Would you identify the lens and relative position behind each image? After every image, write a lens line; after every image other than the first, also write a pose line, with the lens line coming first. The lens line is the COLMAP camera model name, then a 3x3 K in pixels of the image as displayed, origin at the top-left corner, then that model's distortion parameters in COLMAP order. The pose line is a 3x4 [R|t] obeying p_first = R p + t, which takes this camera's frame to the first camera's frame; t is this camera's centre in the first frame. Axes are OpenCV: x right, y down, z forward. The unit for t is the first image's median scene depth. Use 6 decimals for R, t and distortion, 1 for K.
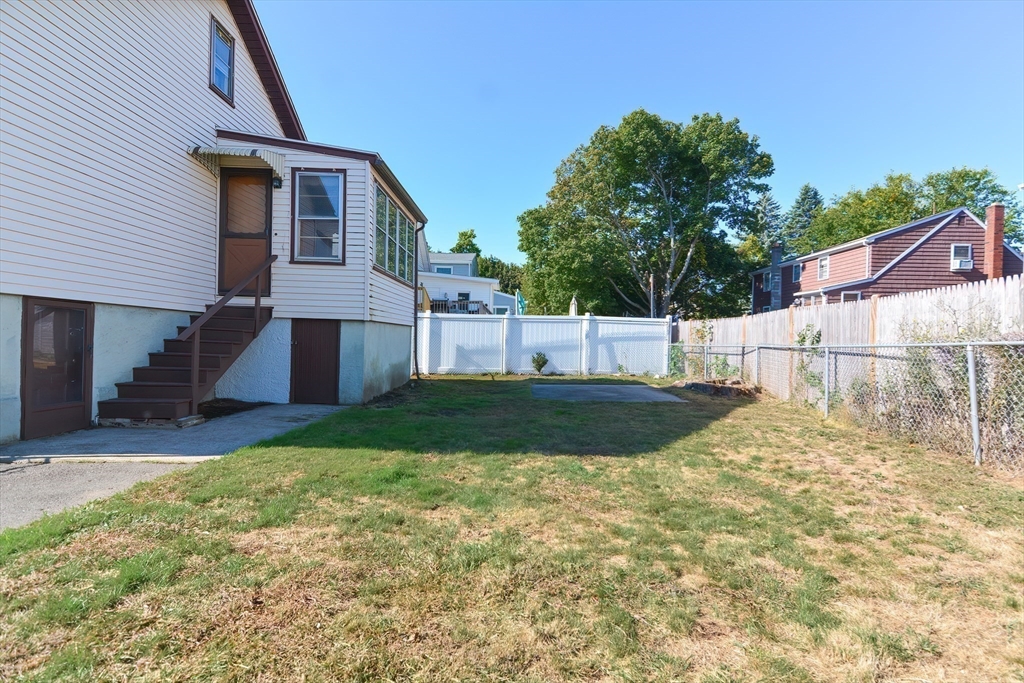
lens RADIAL K [[478.9, 0, 513.7], [0, 478.9, 345.0], [0, 0, 1]] dist [0.014878, -0.000282]
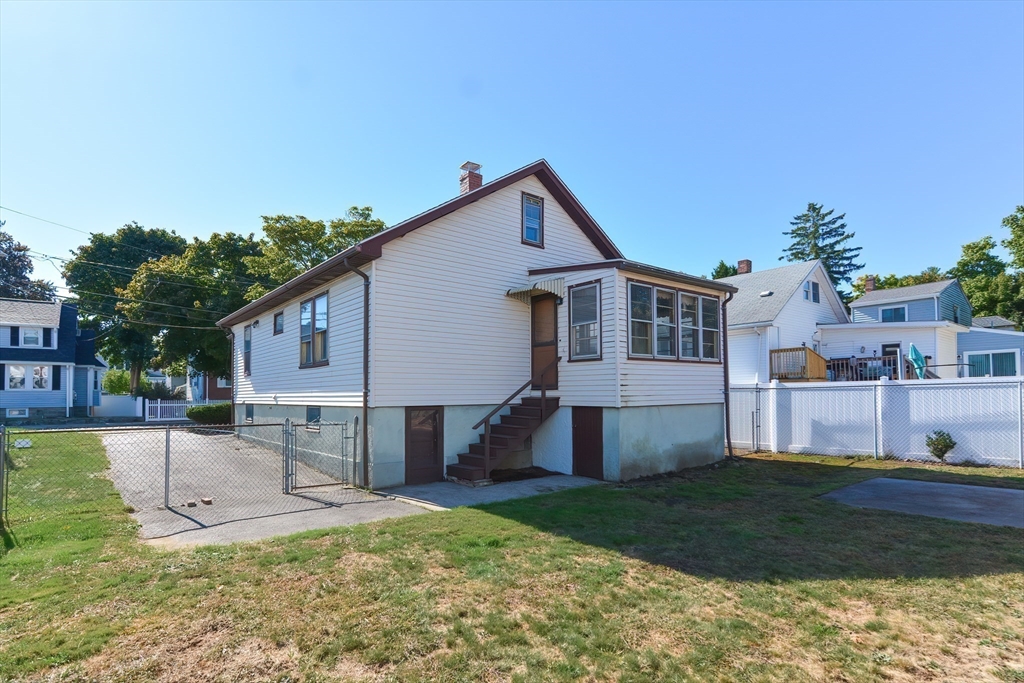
lens RADIAL K [[505.0, 0, 511.4], [0, 505.0, 380.2], [0, 0, 1]] dist [0.021904, -0.000106]
pose [[0.630608, -0.053195, -0.774277, 0.456309], [0.016615, 0.998345, -0.055057, -0.053217], [0.775924, 0.021855, 0.630448, 0.056089]]
